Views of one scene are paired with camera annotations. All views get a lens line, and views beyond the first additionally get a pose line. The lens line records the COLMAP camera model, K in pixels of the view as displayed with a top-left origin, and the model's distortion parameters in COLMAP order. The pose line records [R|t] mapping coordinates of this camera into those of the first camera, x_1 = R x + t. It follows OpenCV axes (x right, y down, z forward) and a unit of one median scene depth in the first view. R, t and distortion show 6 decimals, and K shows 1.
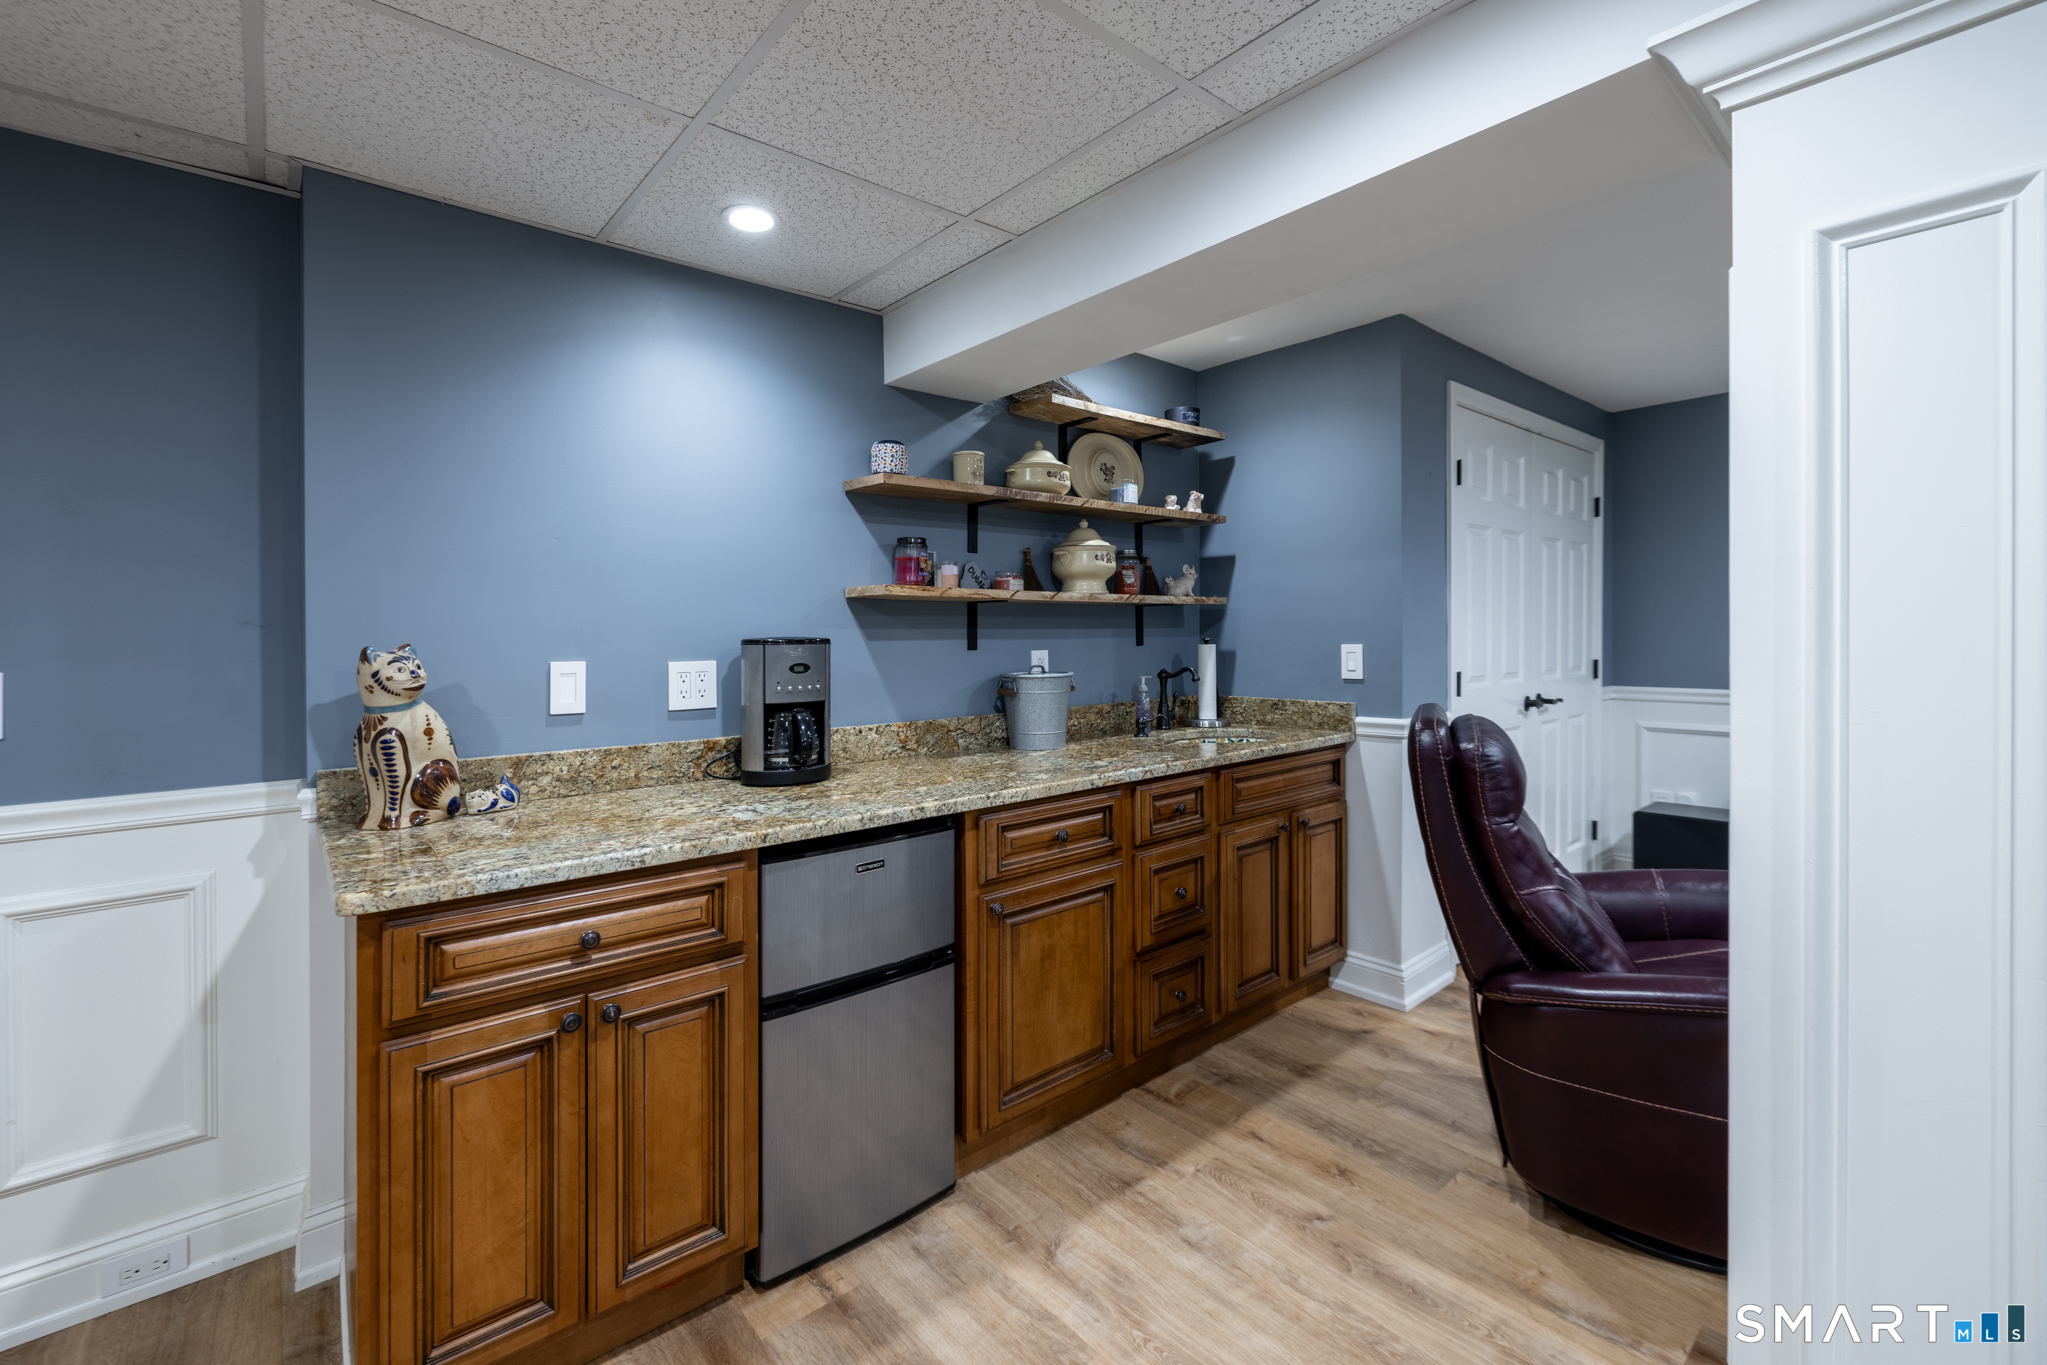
lens RADIAL K [[879.3, 0, 1001.6], [0, 879.3, 637.5], [0, 0, 1]] dist [0.002408, 0.000745]
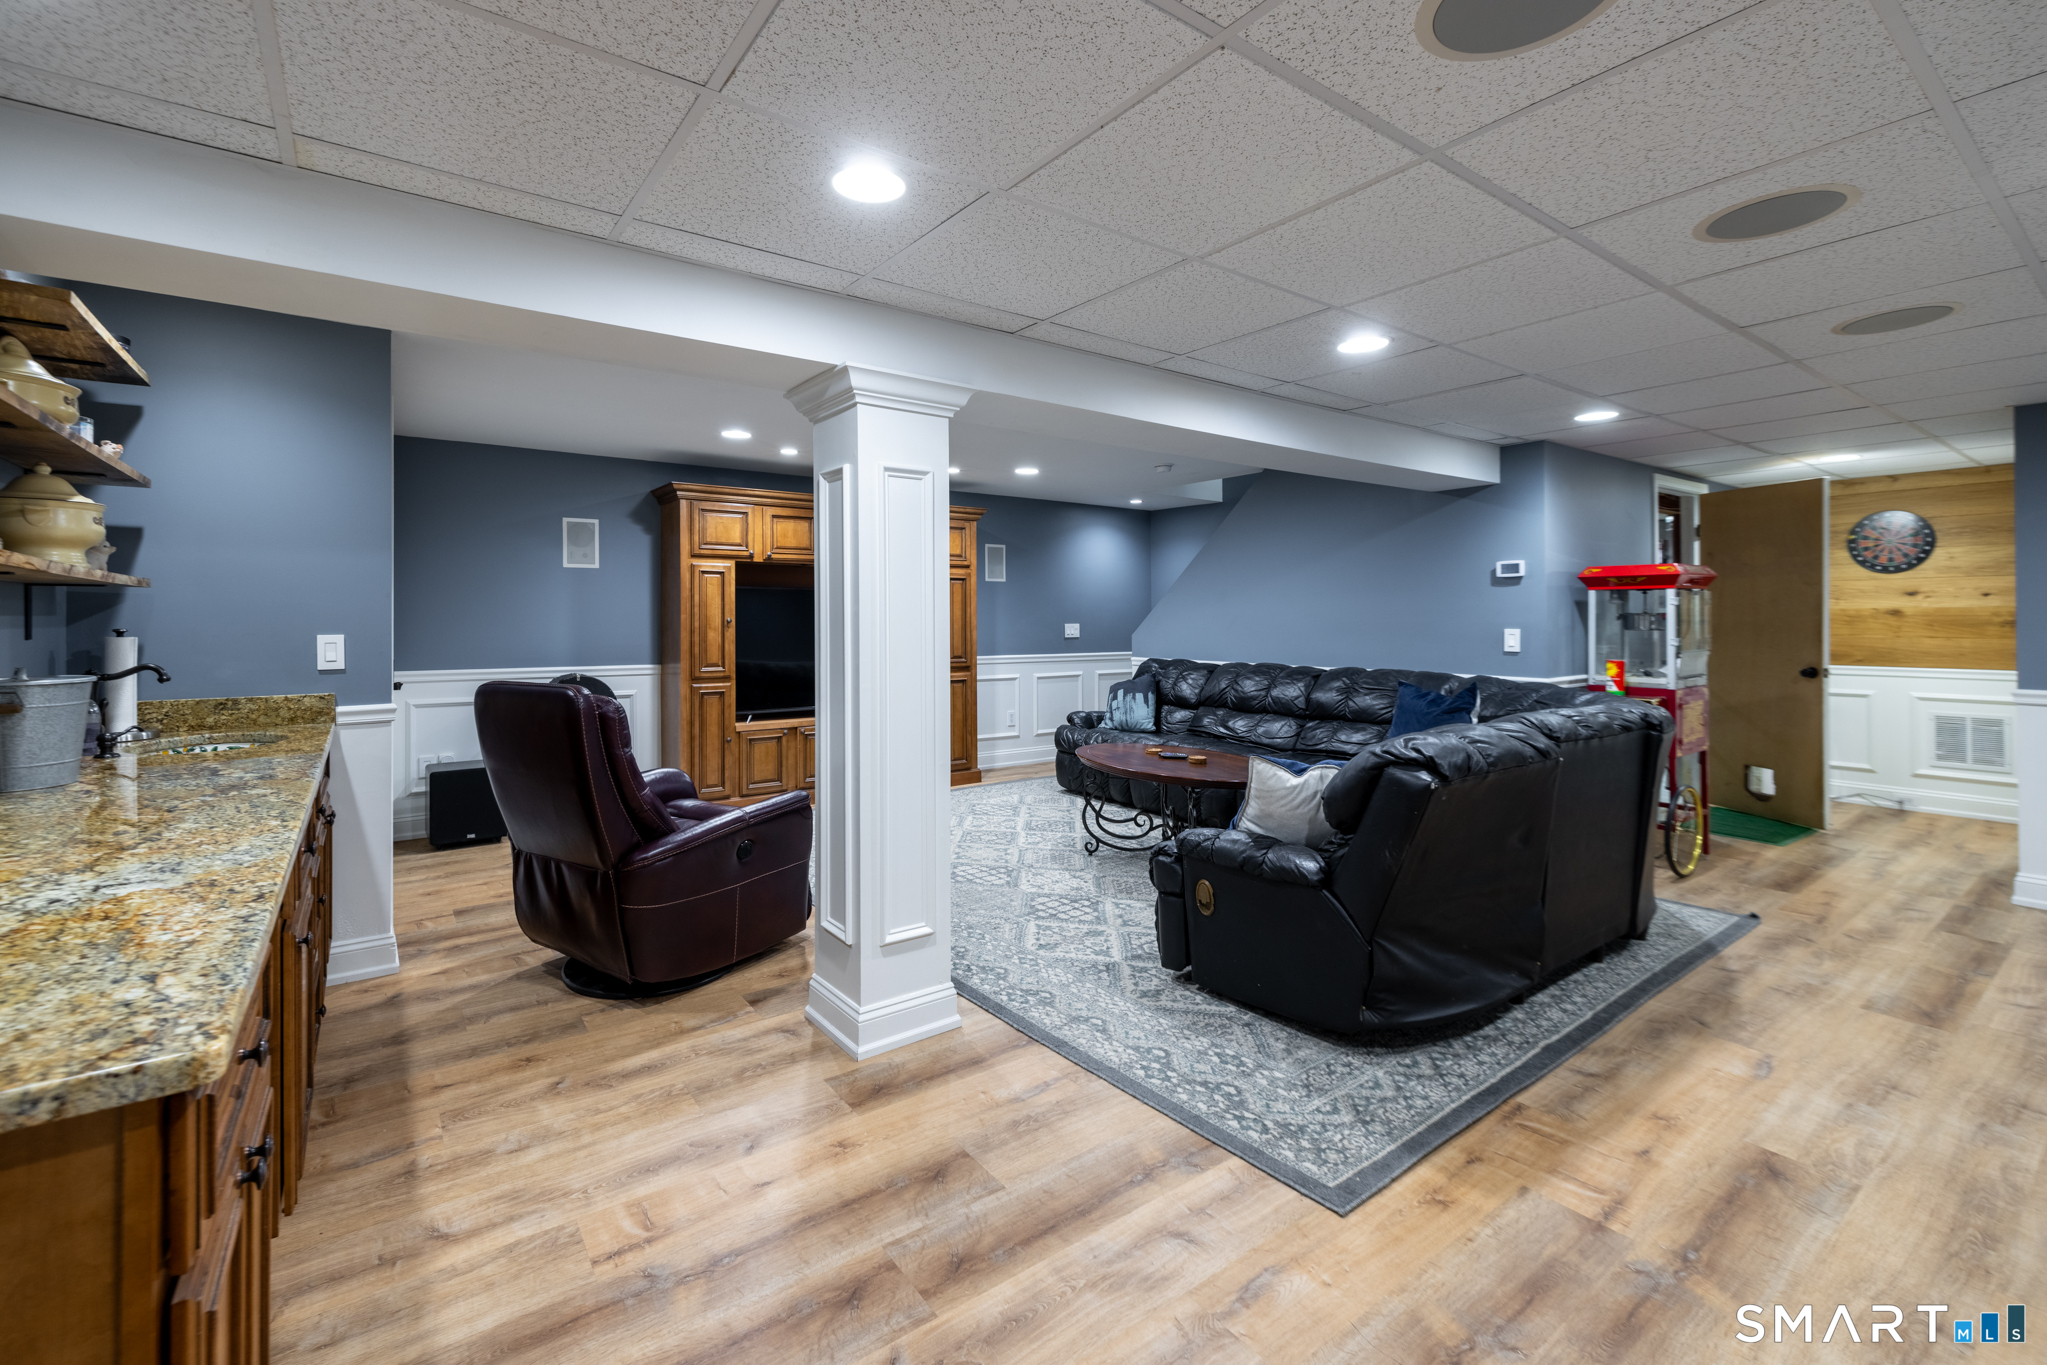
lens RADIAL K [[879.3, 0, 1005.5], [0, 879.3, 611.4], [0, 0, 1]] dist [0.002408, 0.000745]
pose [[0.060240, 0.018442, 0.998014, -0.754192], [0.004957, 0.999811, -0.018774, 0.004902], [-0.998172, 0.006078, 0.060137, 0.235362]]
